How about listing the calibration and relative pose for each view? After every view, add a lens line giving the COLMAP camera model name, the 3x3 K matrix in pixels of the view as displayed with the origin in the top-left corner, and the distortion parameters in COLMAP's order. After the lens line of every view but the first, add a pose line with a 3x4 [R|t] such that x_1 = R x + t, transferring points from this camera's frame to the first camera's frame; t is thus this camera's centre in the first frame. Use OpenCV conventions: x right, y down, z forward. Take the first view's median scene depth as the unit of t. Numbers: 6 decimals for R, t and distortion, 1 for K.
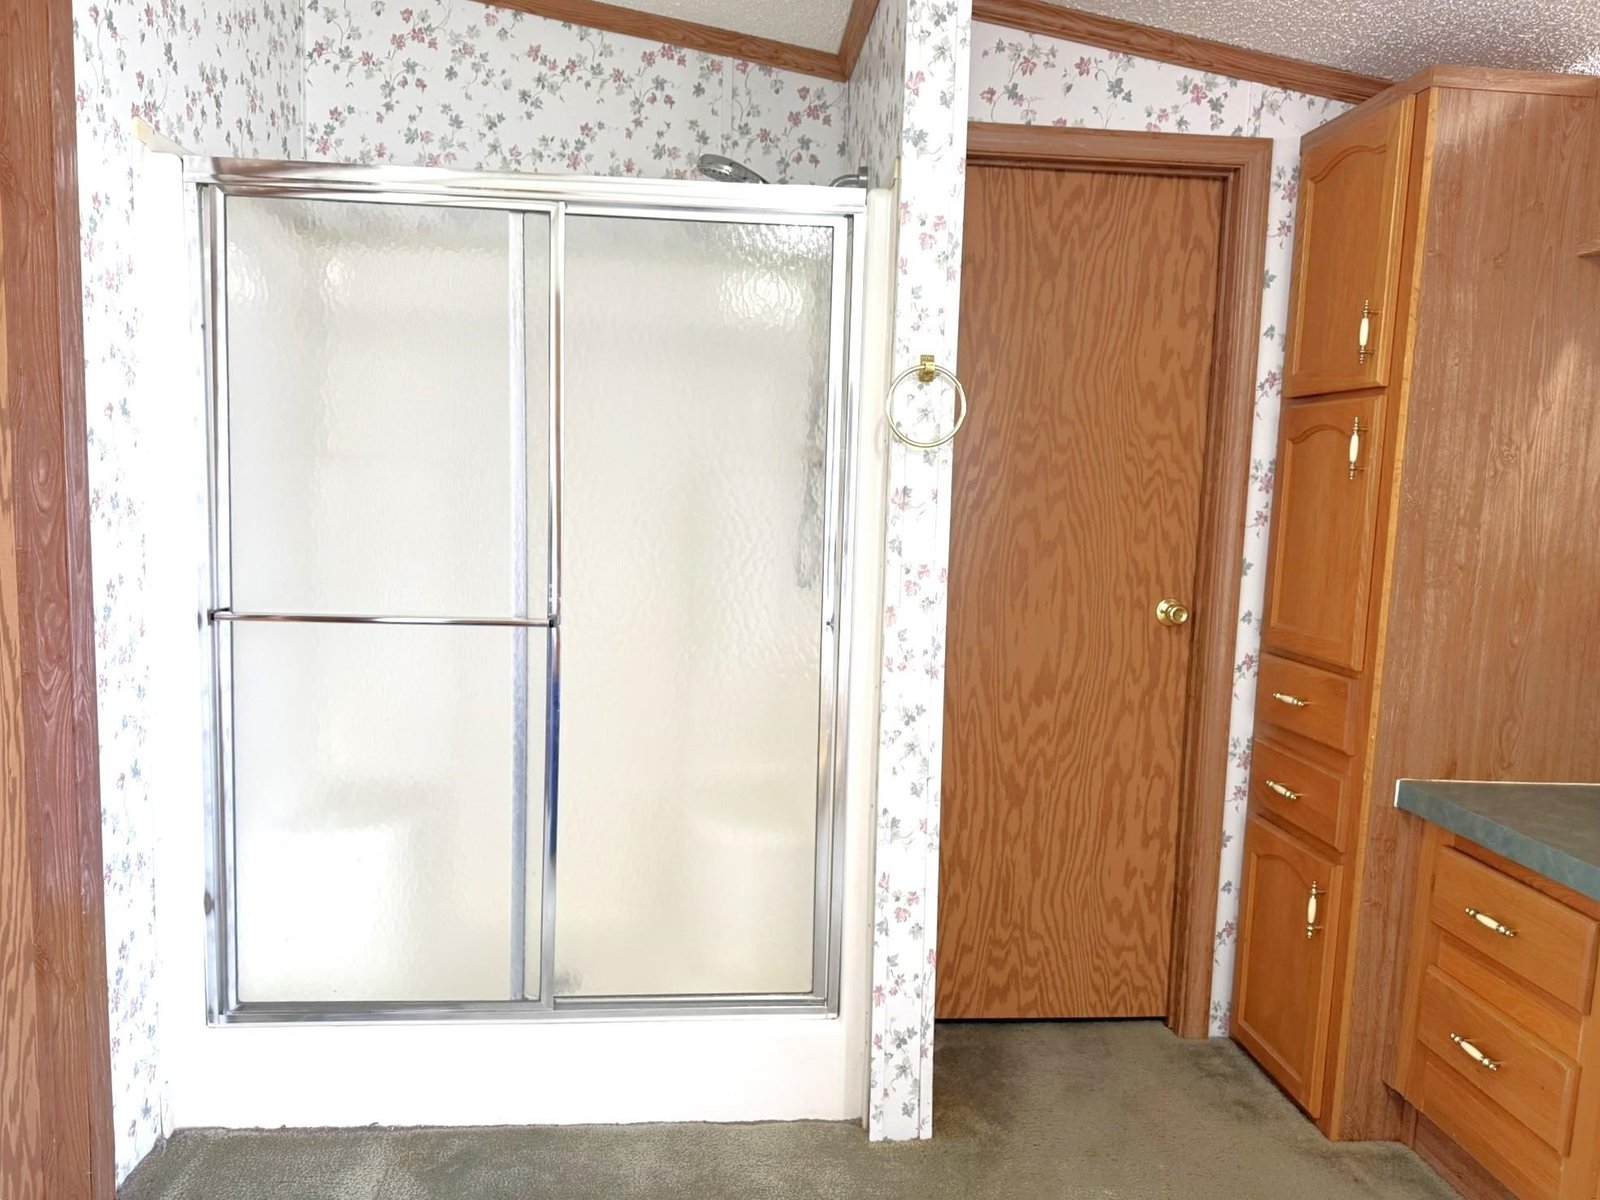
lens RADIAL K [[1129.0, 0, 800.0], [0, 1129.0, 600.0], [0, 0, 1]] dist [0.105457, -0.163362]
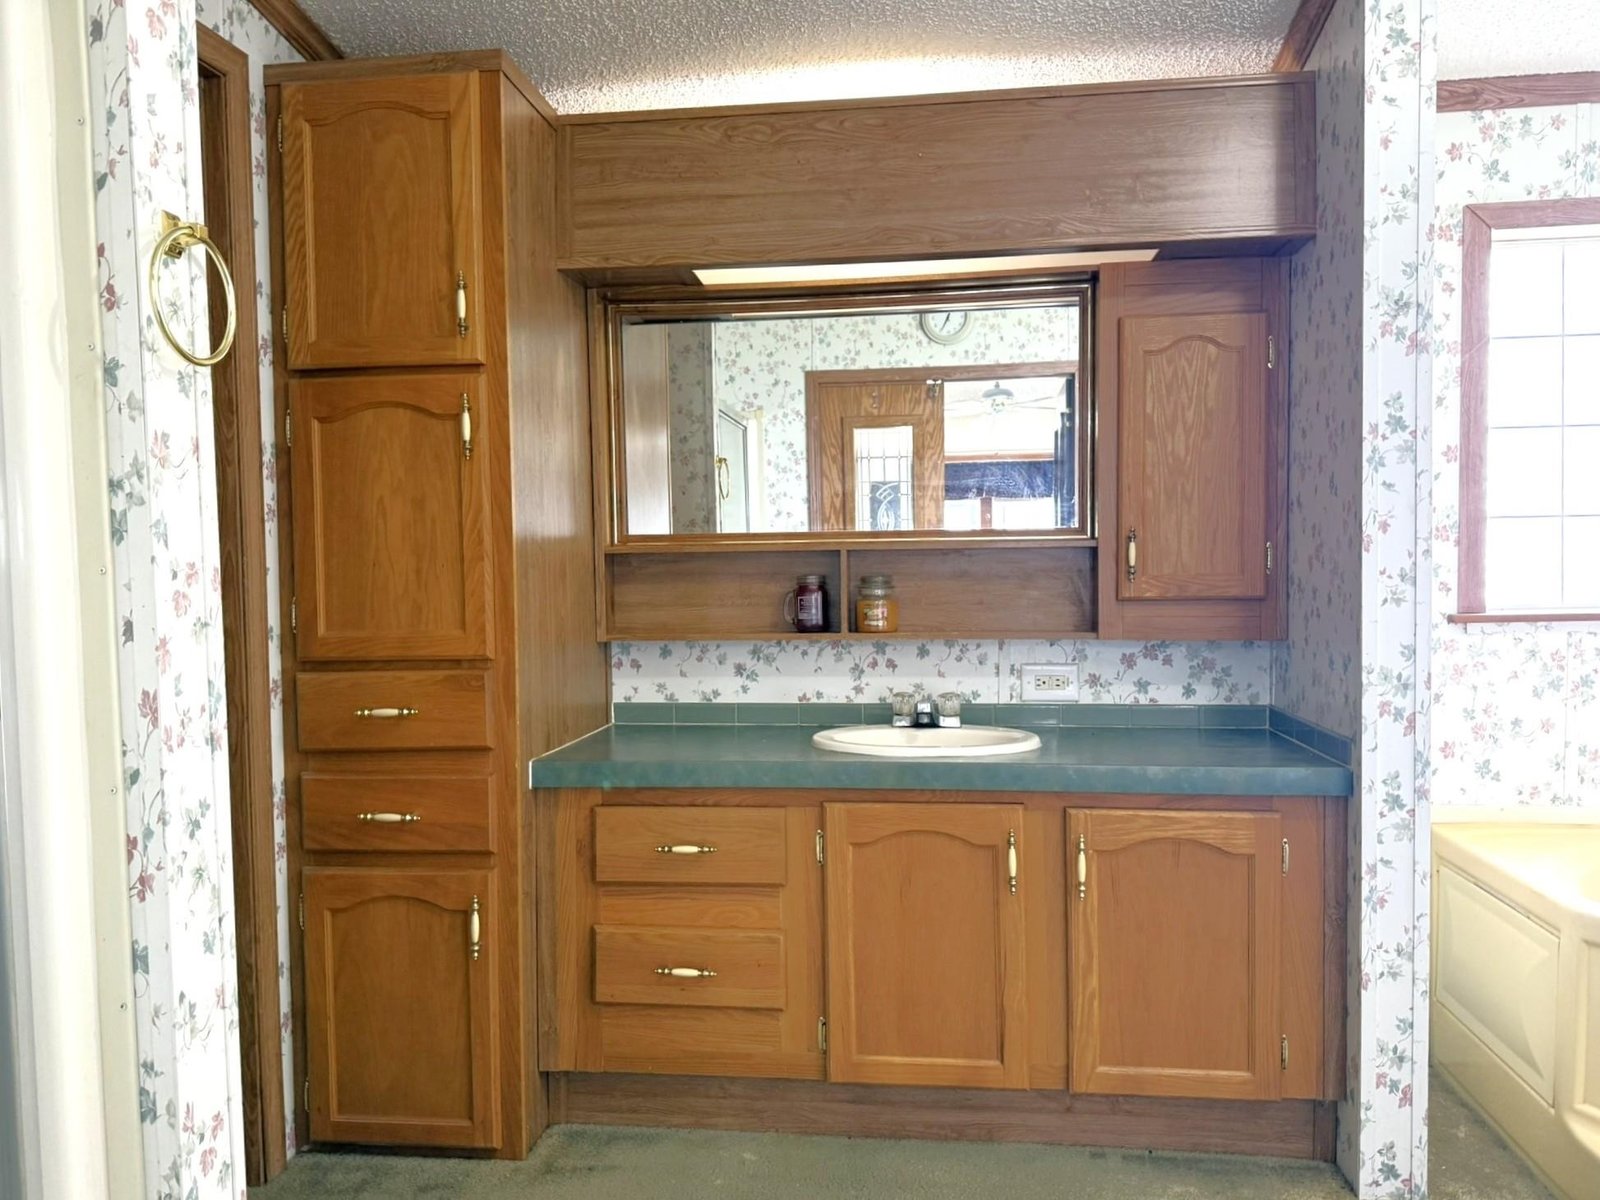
lens RADIAL K [[1175.7, 0, 800.0], [0, 1175.7, 600.0], [0, 0, 1]] dist [0.052554, -0.091578]
pose [[0.207192, -0.072588, 0.975604, -0.421916], [0.126964, 0.990805, 0.046756, -0.000221], [-0.970027, 0.114179, 0.214503, 0.539562]]
